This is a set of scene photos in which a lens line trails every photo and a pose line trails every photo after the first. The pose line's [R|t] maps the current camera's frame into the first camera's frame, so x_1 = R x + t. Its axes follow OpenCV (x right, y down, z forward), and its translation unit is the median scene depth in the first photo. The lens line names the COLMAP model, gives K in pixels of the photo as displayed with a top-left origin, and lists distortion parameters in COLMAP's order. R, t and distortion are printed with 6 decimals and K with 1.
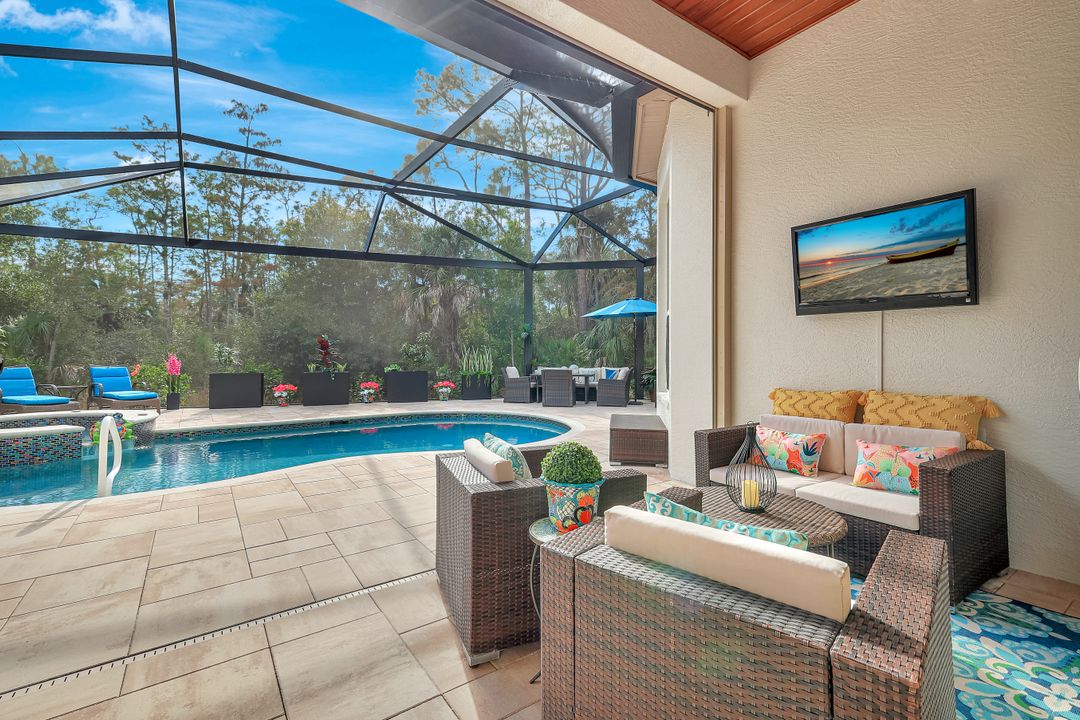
lens RADIAL K [[474.4, 0, 541.6], [0, 474.4, 353.8], [0, 0, 1]] dist [0.002662, 0.000658]
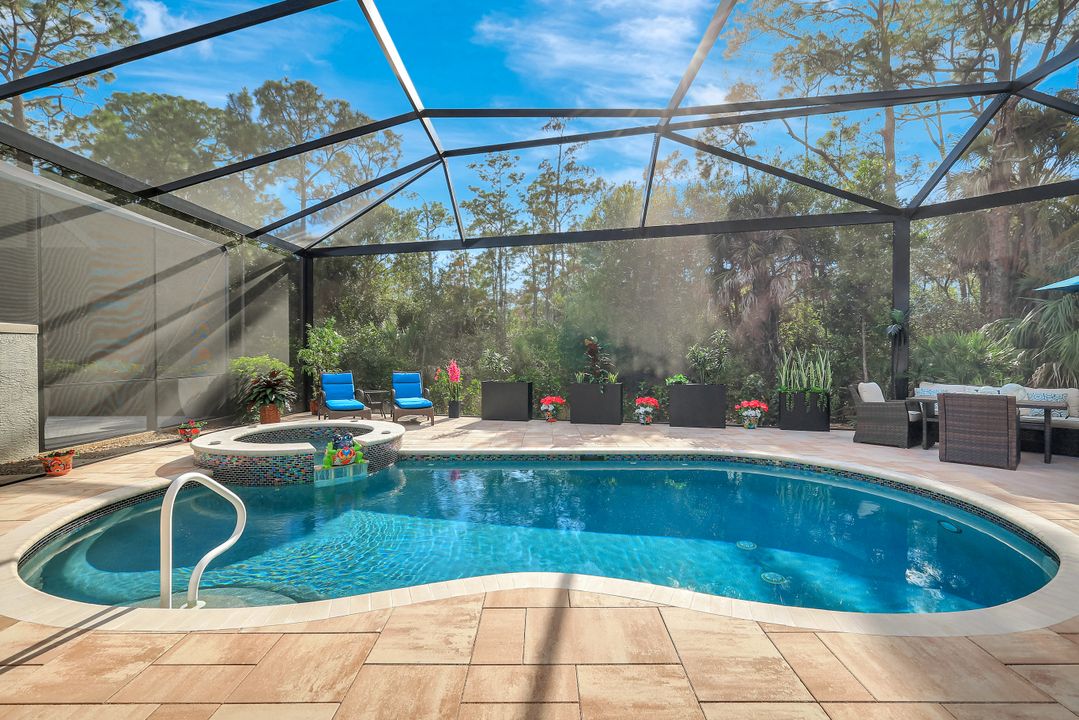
lens RADIAL K [[474.0, 0, 550.3], [0, 474.0, 361.7], [0, 0, 1]] dist [0.002662, 0.000658]
pose [[0.807564, 0.010601, -0.589685, -0.033907], [0.004267, 0.999707, 0.023816, -0.015349], [0.589765, -0.021749, 0.807282, 0.264158]]
